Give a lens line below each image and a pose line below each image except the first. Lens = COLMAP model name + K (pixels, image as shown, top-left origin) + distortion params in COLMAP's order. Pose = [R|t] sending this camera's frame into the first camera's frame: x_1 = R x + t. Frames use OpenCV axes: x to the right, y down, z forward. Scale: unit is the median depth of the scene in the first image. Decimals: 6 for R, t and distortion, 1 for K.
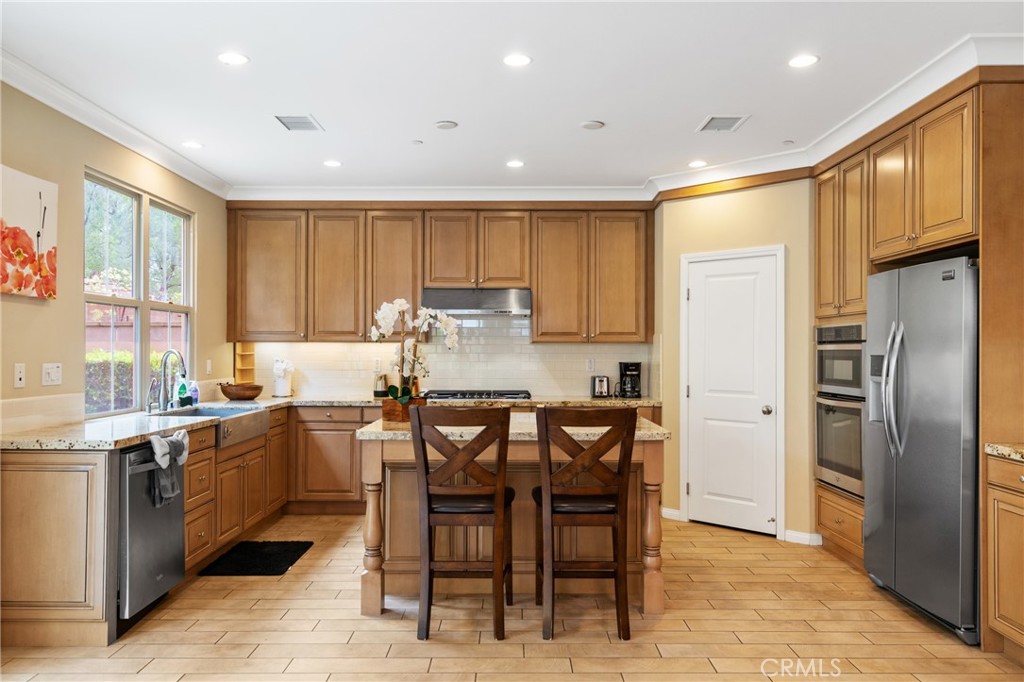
lens RADIAL K [[746.4, 0, 515.1], [0, 746.4, 346.1], [0, 0, 1]] dist [0.003805, 0.004260]
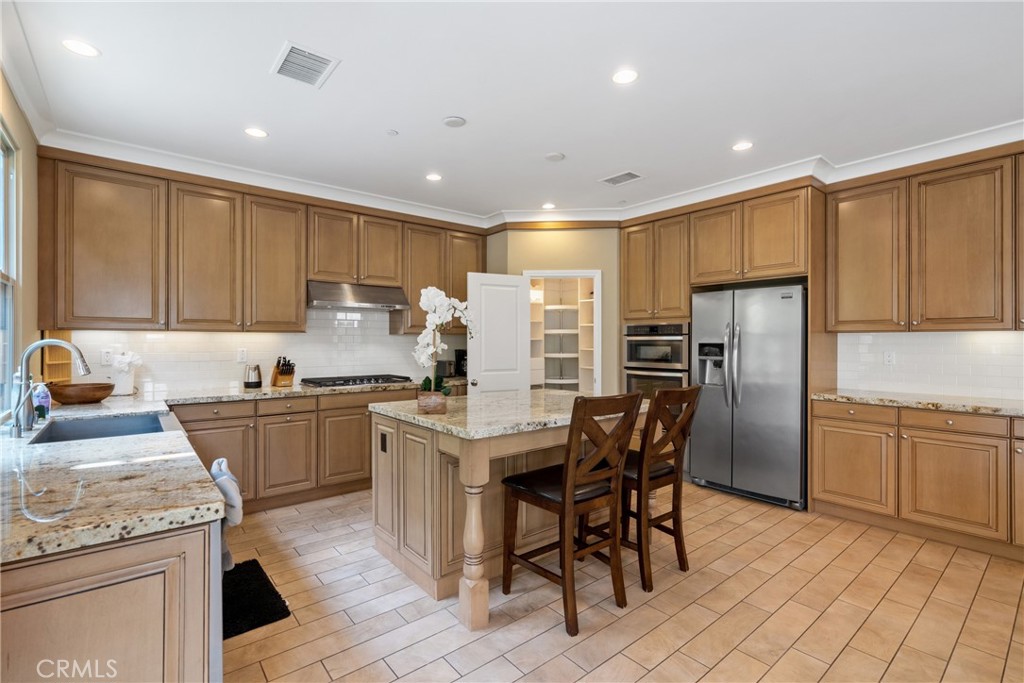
lens RADIAL K [[468.9, 0, 514.3], [0, 468.9, 342.0], [0, 0, 1]] dist [-0.002304, 0.000056]
pose [[0.771133, -0.002238, 0.636670, -0.406948], [-0.003112, 0.999969, 0.007285, 0.002956], [-0.636666, -0.007600, 0.771102, 0.409747]]
